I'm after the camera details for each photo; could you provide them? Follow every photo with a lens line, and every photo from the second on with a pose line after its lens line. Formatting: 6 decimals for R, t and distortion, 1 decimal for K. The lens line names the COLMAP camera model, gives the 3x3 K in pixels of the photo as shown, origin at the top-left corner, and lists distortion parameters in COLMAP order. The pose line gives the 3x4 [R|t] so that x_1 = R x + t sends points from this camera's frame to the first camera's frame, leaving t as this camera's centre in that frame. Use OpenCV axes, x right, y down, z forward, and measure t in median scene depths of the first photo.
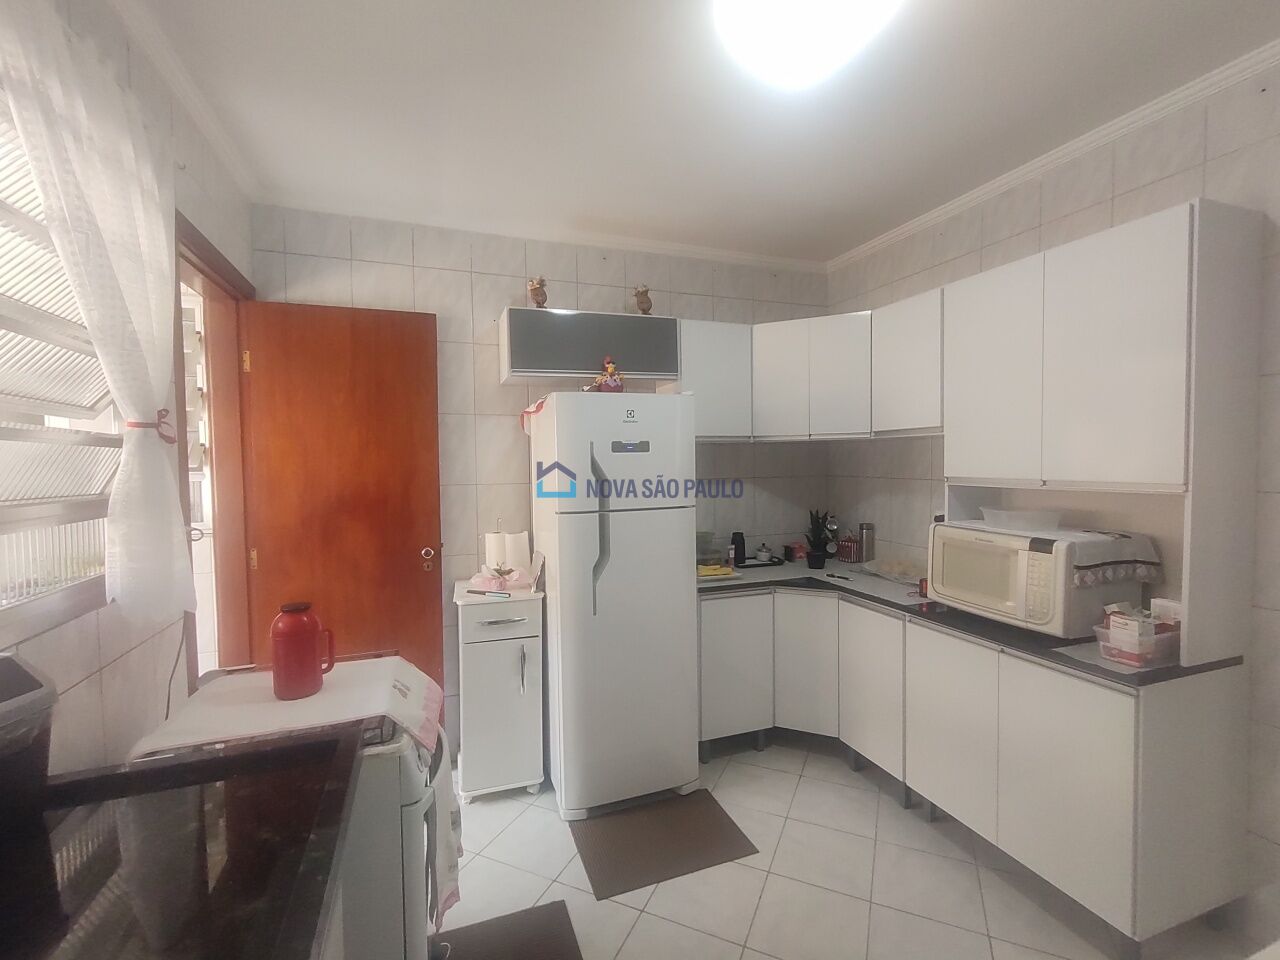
lens RADIAL K [[576.9, 0, 640.0], [0, 576.9, 480.0], [0, 0, 1]] dist [-0.001041, -0.000100]
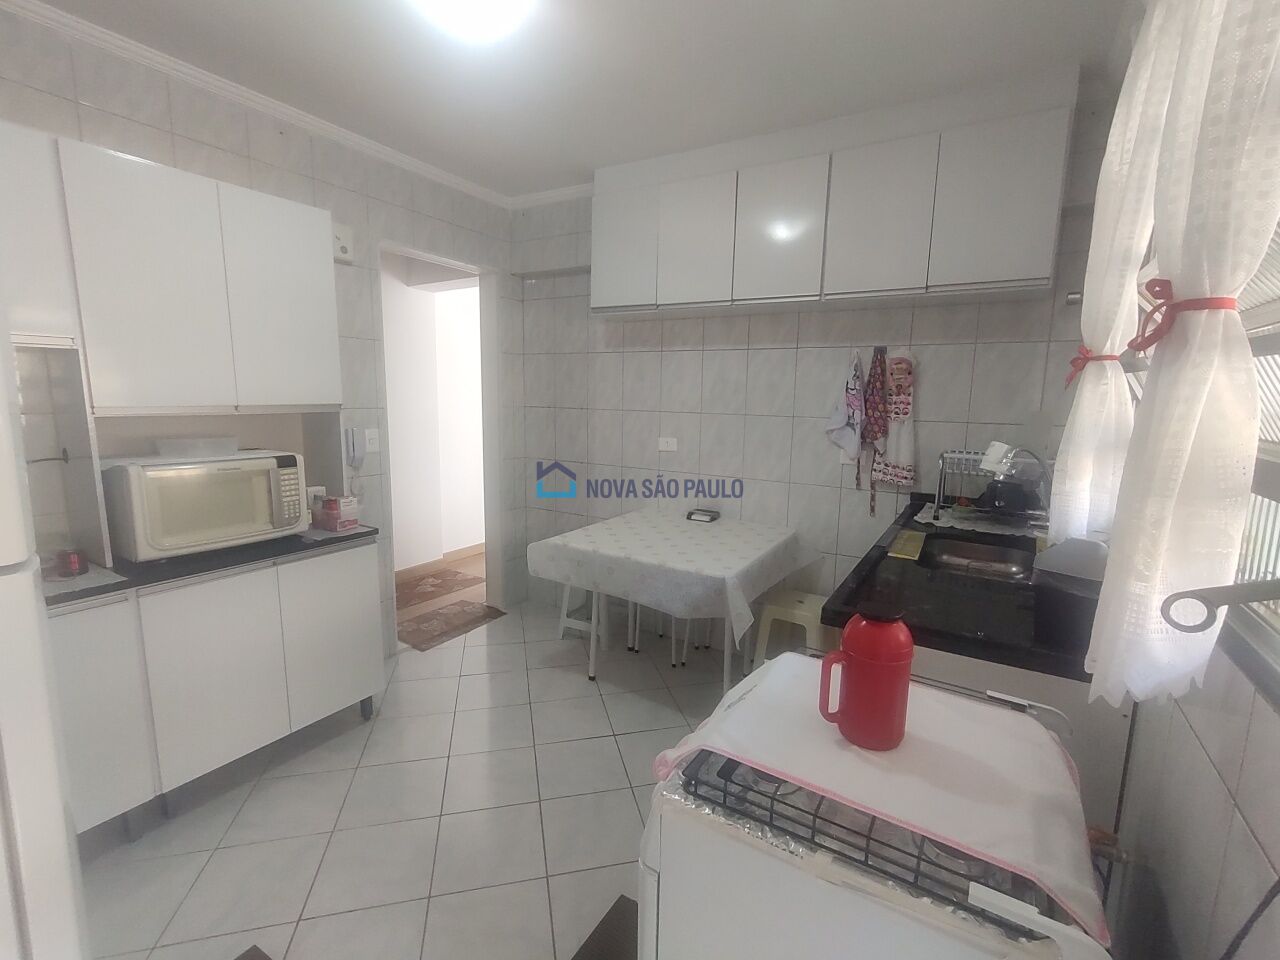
lens RADIAL K [[576.9, 0, 640.0], [0, 576.9, 480.0], [0, 0, 1]] dist [-0.001041, -0.000100]
pose [[-0.620887, -0.118394, 0.774908, -0.576350], [0.016783, 0.986295, 0.164138, -0.025424], [-0.783720, 0.114917, -0.610391, 1.016999]]
